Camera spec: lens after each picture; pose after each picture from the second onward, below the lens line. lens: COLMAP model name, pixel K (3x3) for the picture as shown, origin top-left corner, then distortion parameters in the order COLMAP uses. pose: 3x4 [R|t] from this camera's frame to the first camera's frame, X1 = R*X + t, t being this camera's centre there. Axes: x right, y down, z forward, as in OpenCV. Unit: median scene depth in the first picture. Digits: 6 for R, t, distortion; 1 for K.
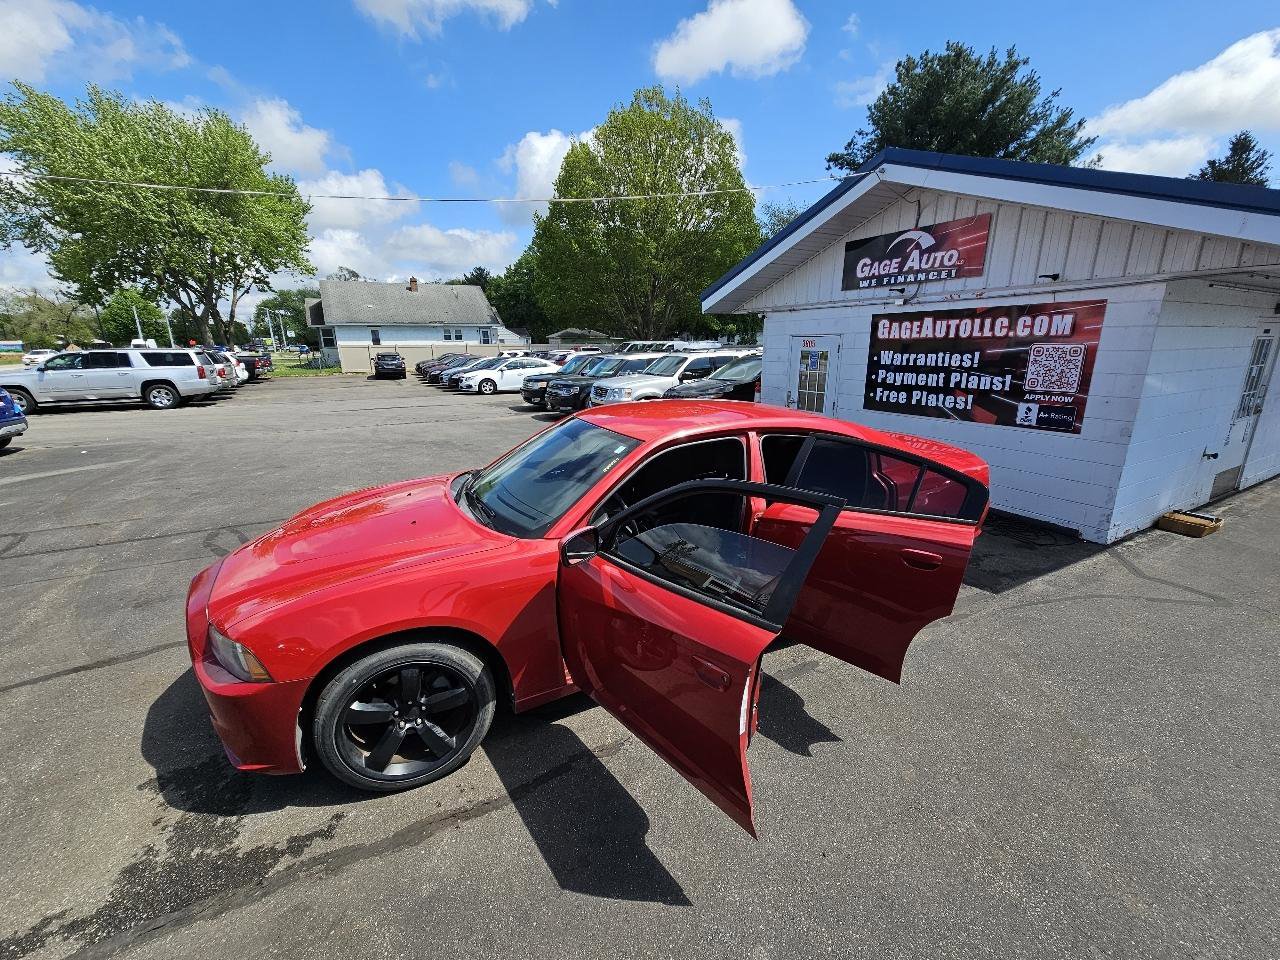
lens RADIAL K [[517.3, 0, 638.5], [0, 517.3, 485.0], [0, 0, 1]] dist [0.001248, -0.000711]
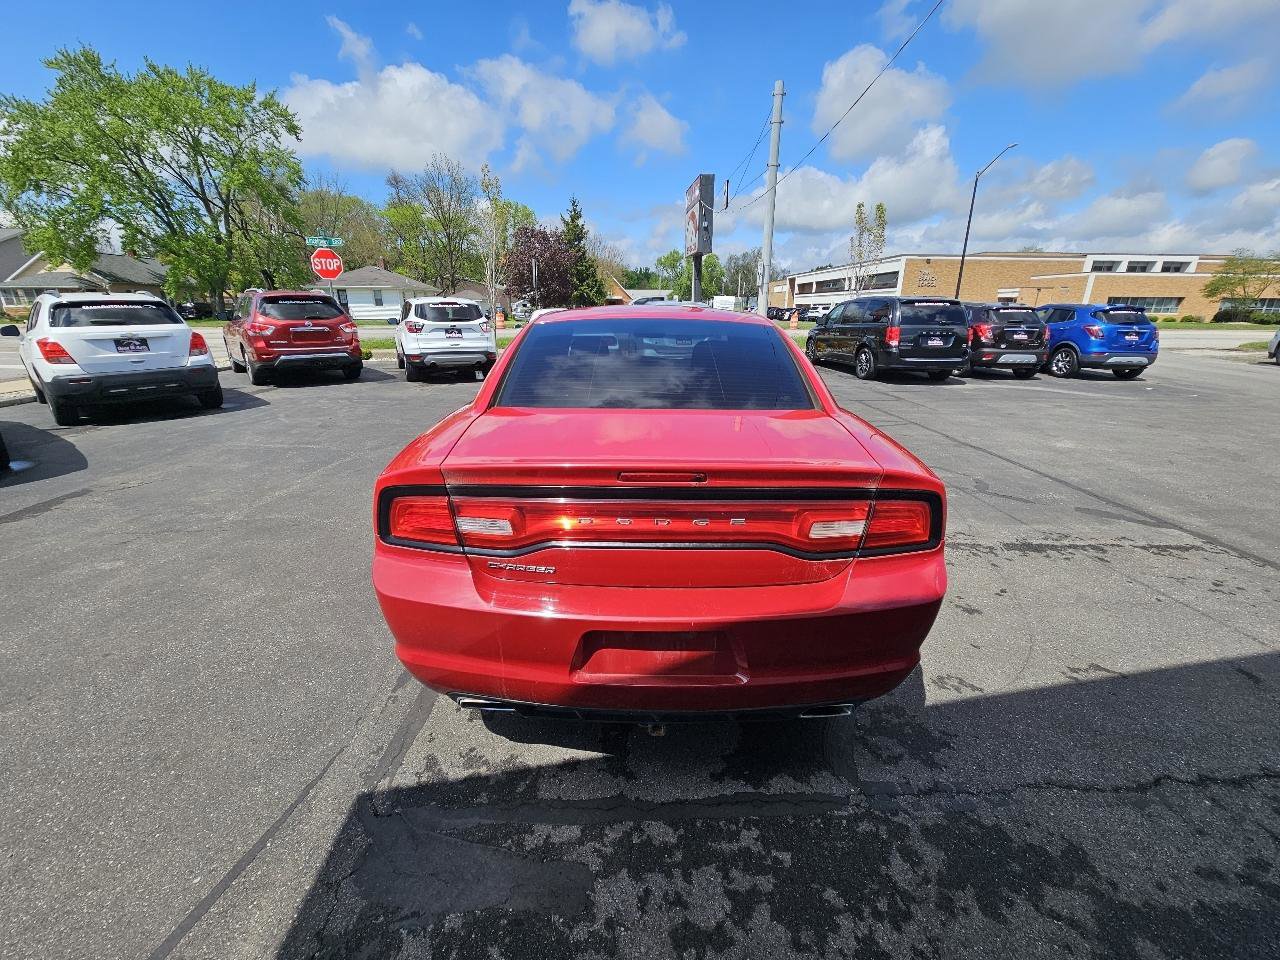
lens RADIAL K [[515.9, 0, 641.9], [0, 515.9, 484.6], [0, 0, 1]] dist [-0.000264, -0.000148]
pose [[-0.428454, 0.300502, -0.852130, 0.564110], [-0.242551, 0.870213, 0.428834, -0.154384], [0.870400, 0.390421, -0.299959, 0.791064]]
